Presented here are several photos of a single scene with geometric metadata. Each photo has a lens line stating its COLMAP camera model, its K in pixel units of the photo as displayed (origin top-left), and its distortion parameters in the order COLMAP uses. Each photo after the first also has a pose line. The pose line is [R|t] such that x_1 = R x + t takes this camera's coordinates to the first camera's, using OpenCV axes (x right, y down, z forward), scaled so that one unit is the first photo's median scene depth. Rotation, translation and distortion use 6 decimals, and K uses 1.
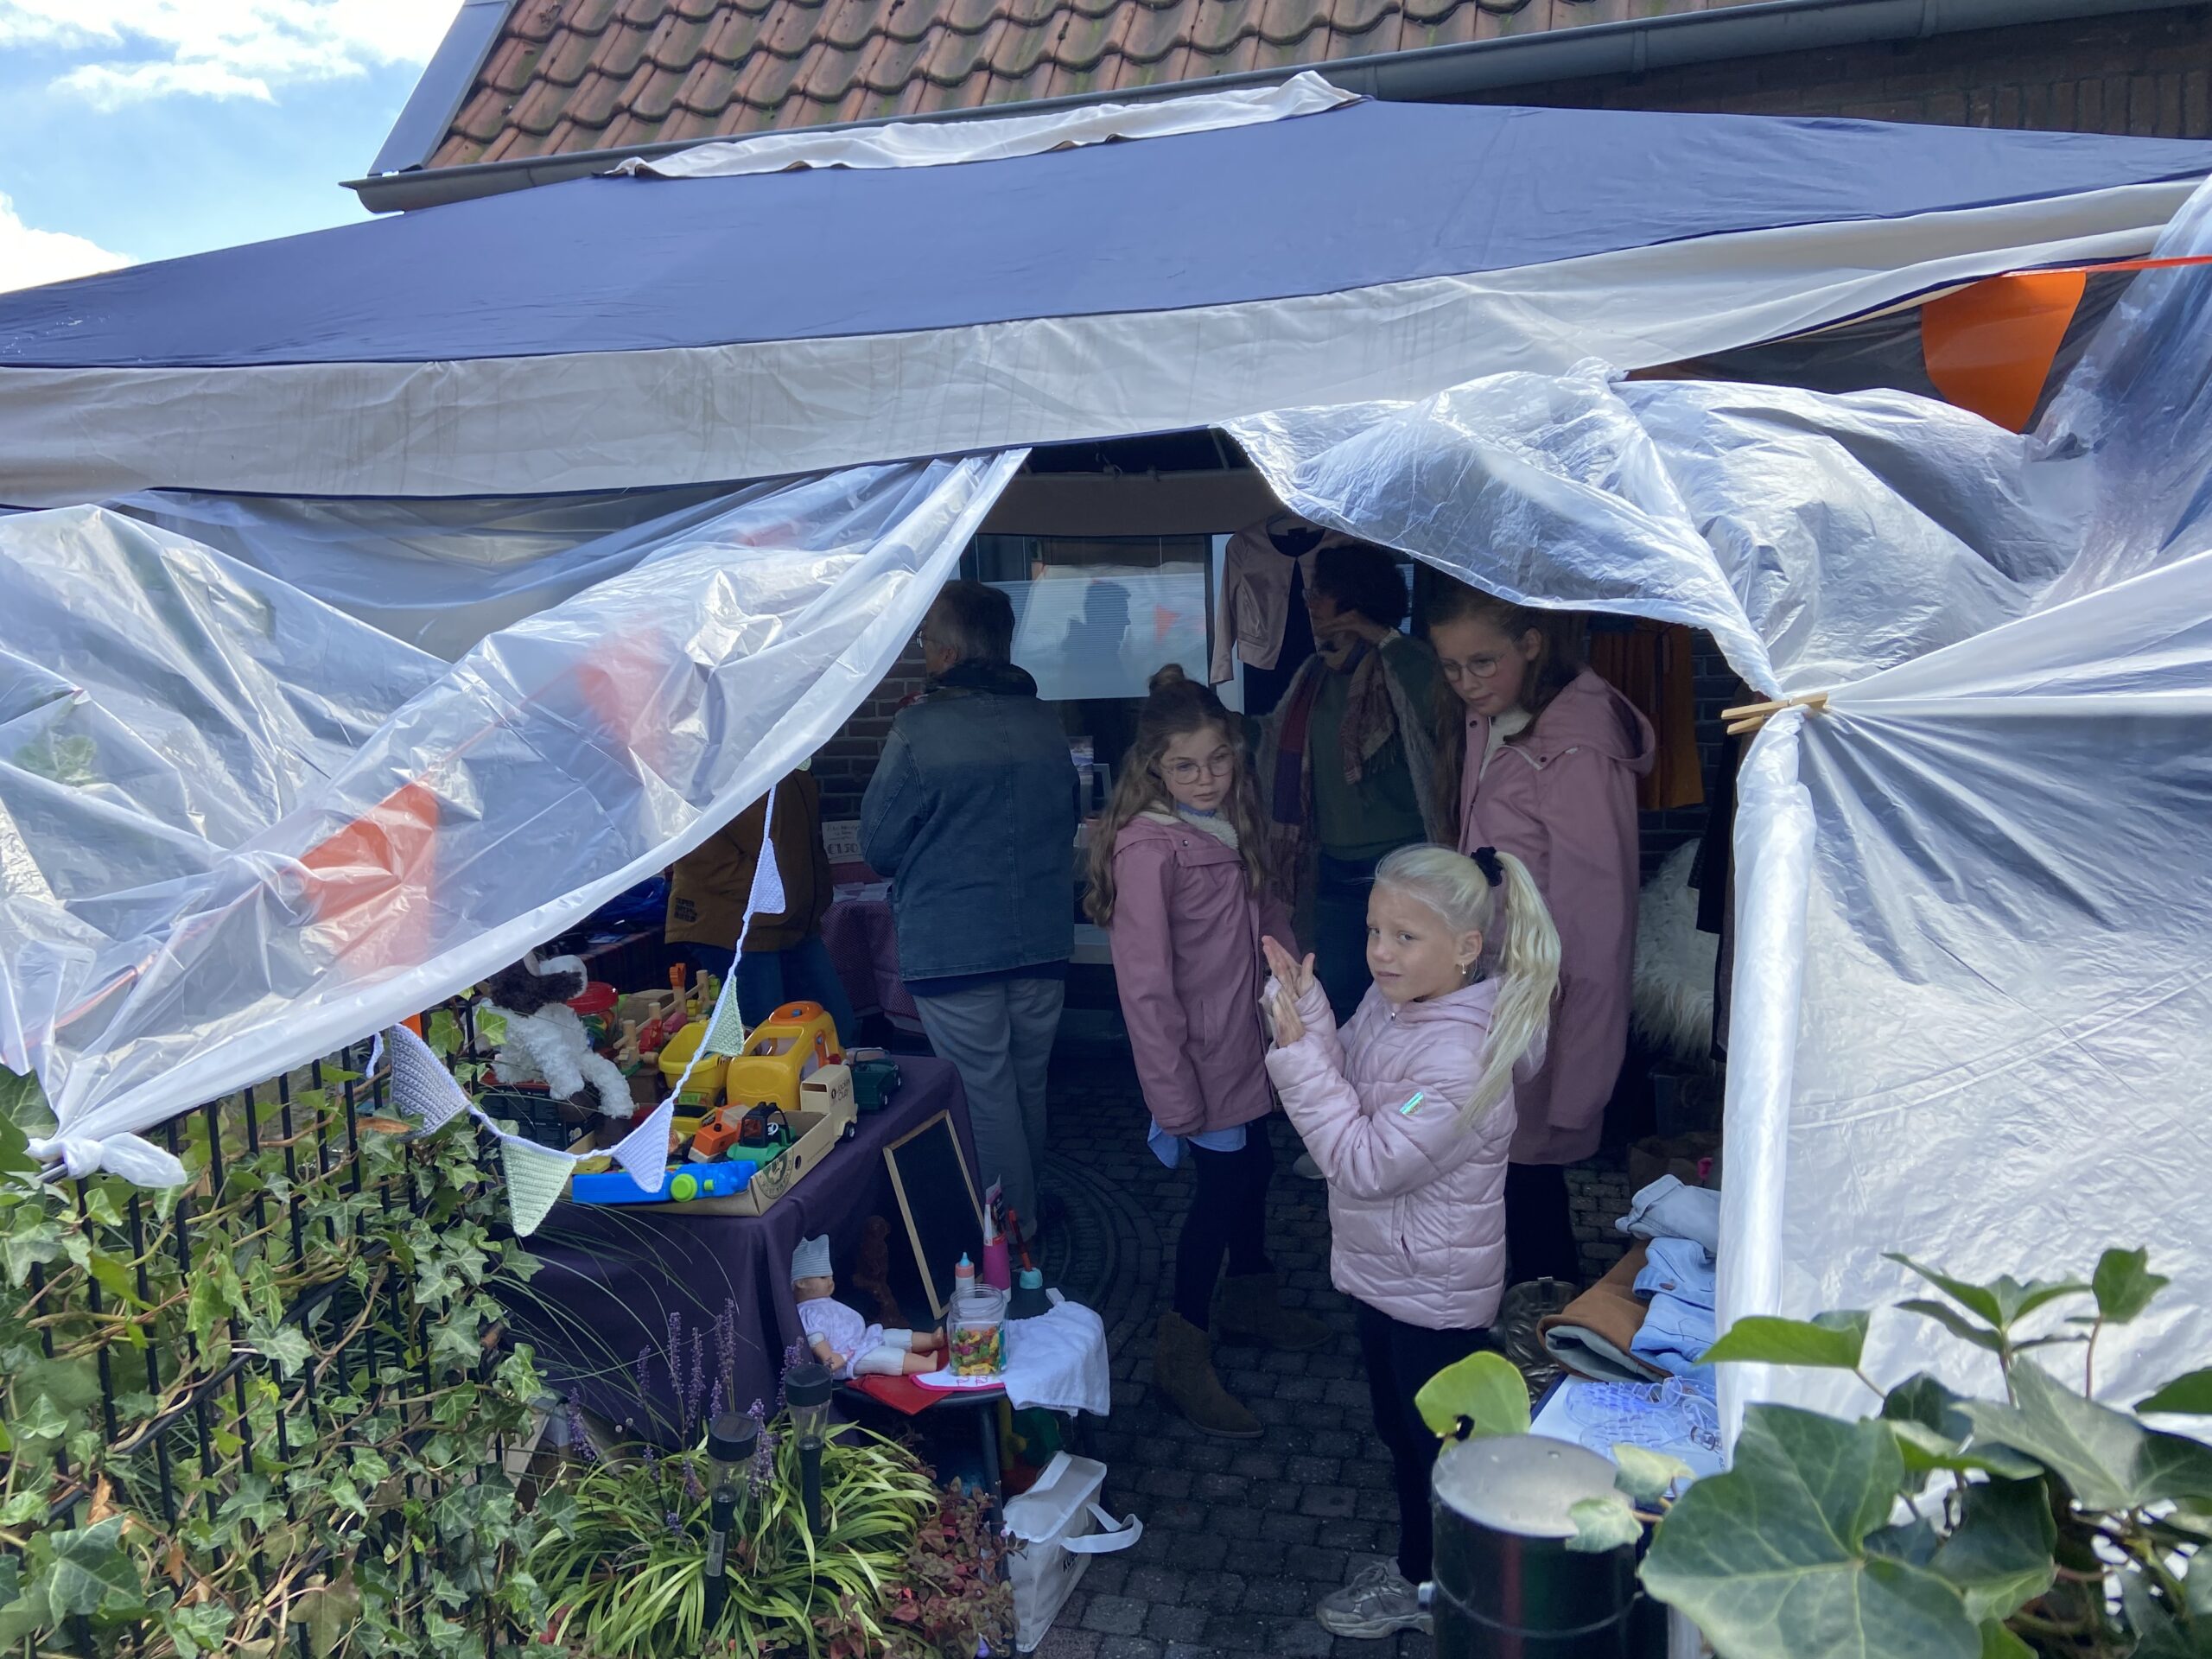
lens RADIAL K [[1697.6, 0, 1106.0], [0, 1697.6, 829.5], [0, 0, 1]] dist [-0.000486, -0.000827]
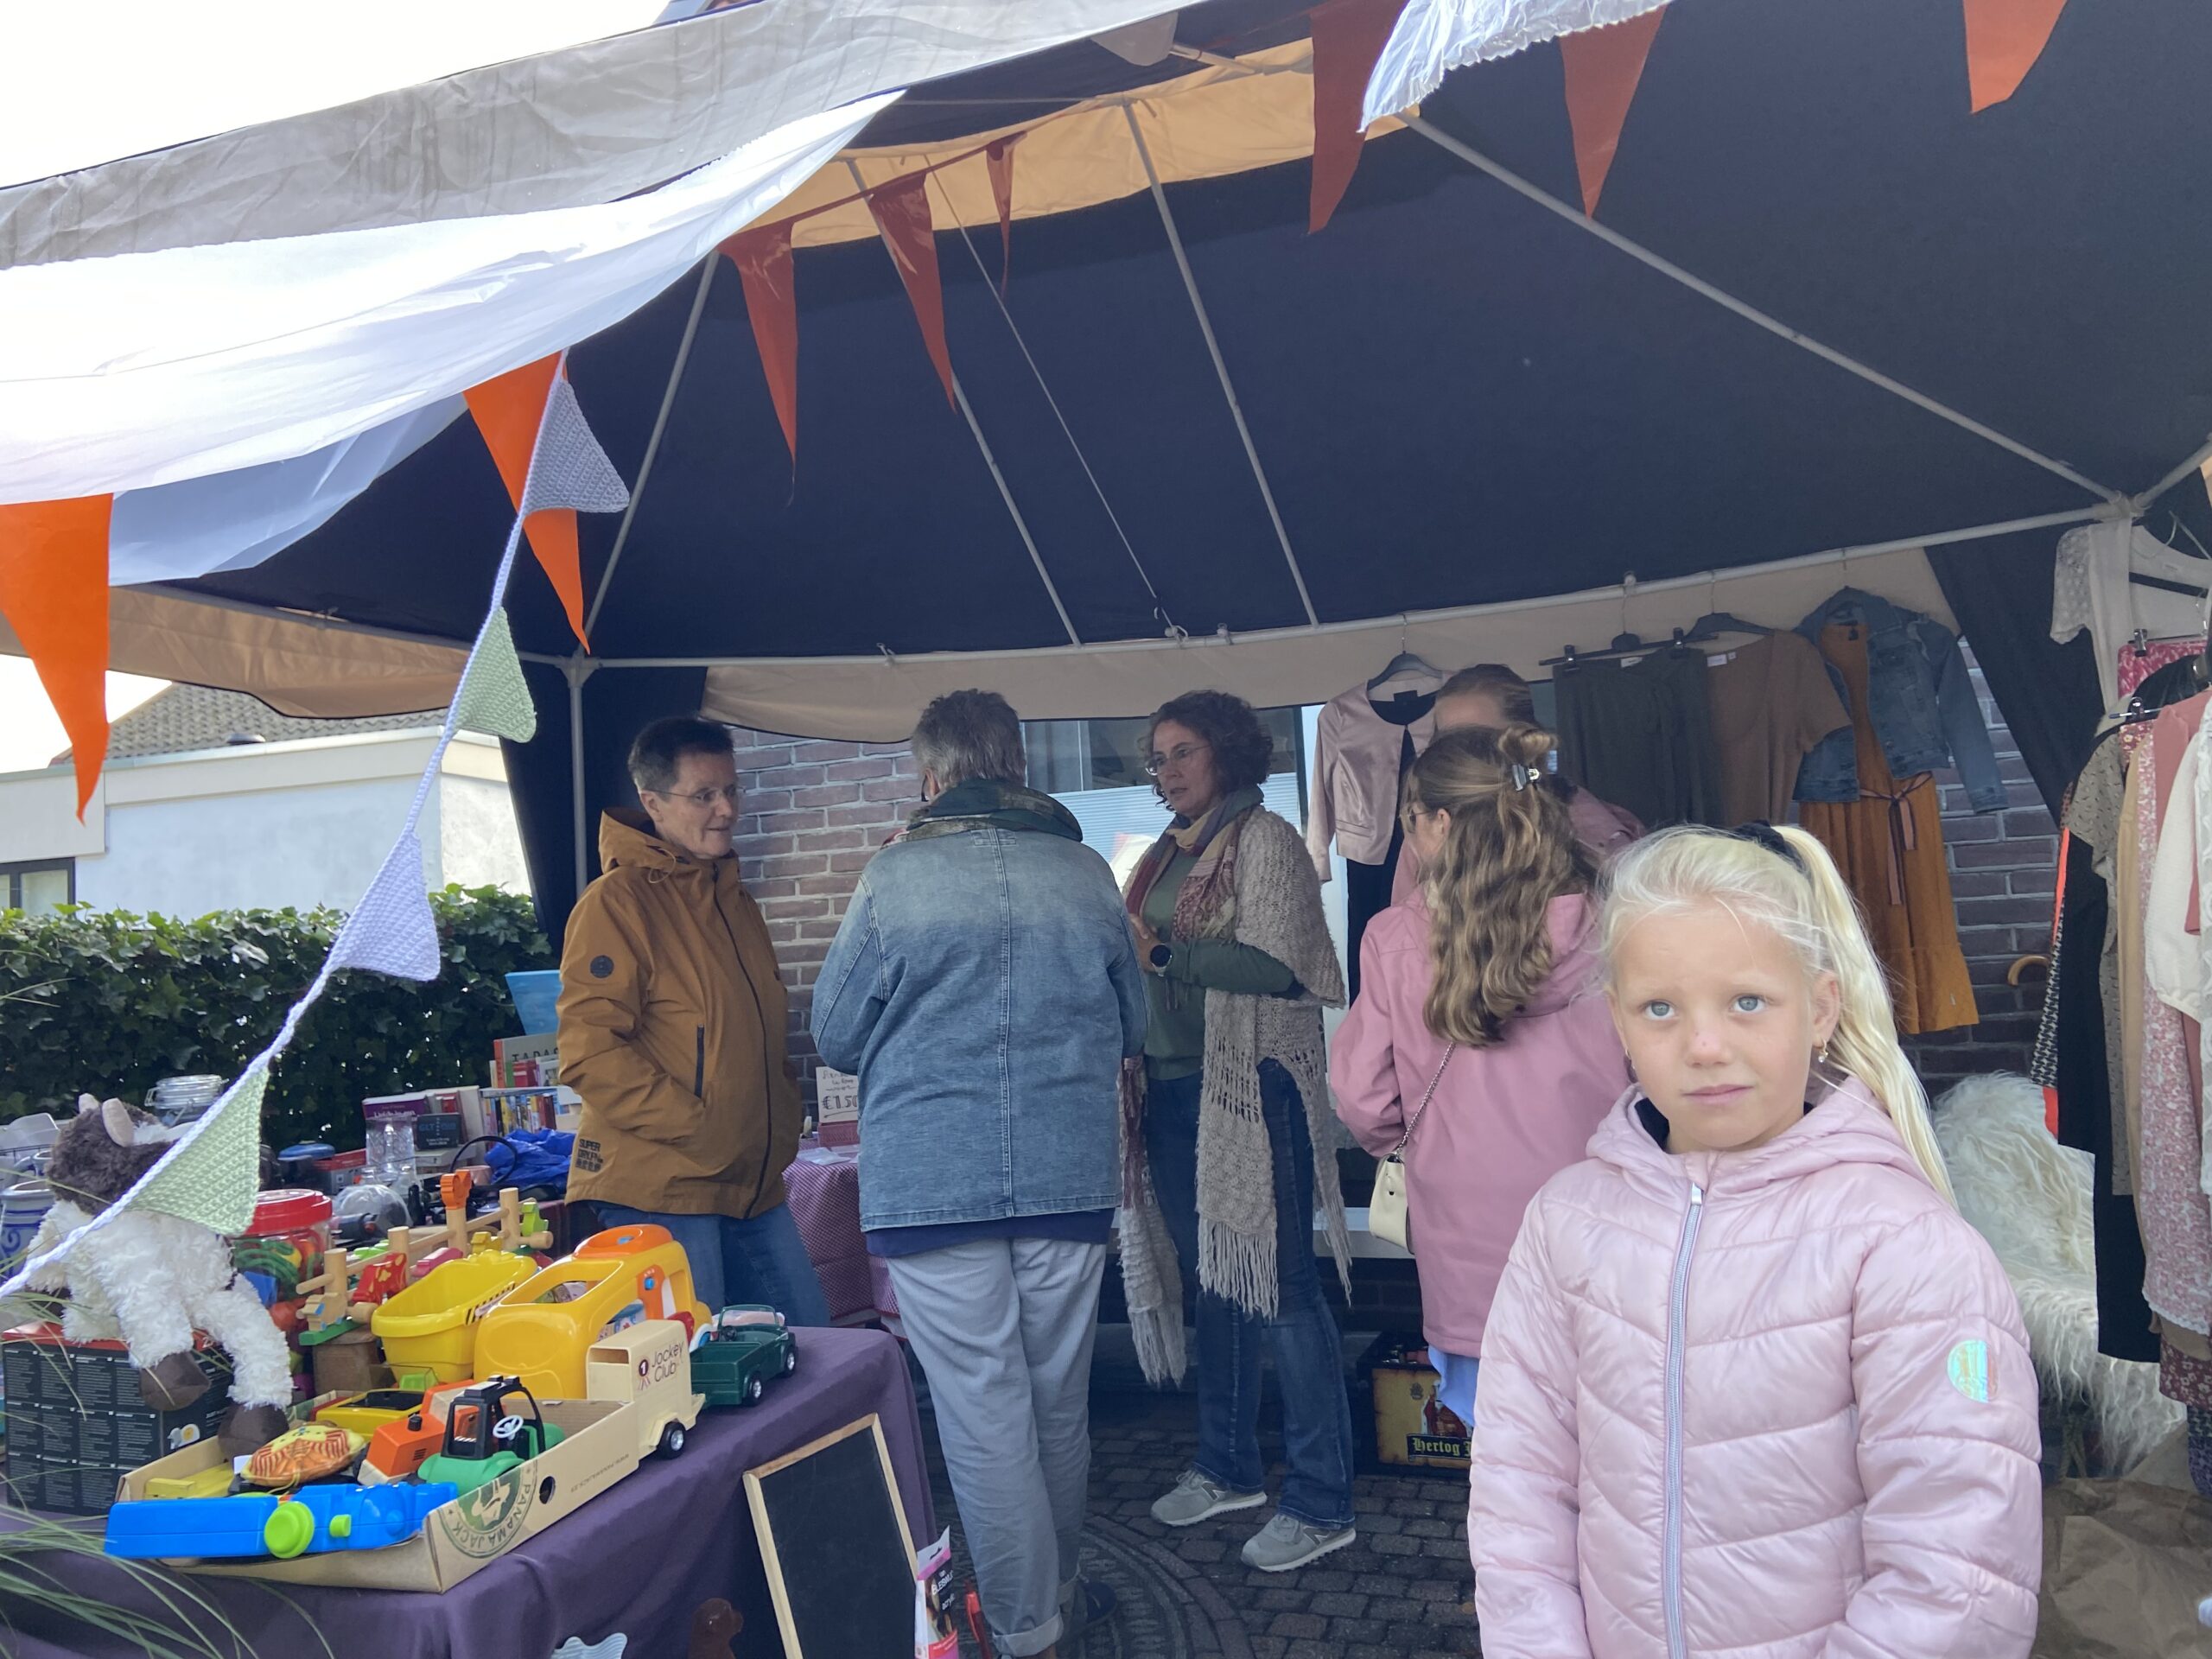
lens RADIAL K [[1634.8, 0, 1106.0], [0, 1634.8, 829.5], [0, 0, 1]] dist [0.052305, -0.088301]
pose [[0.997224, -0.026371, -0.069634, 0.040094], [0.009941, 0.973965, -0.226482, 0.106313], [0.073793, 0.225161, 0.971523, 0.430275]]
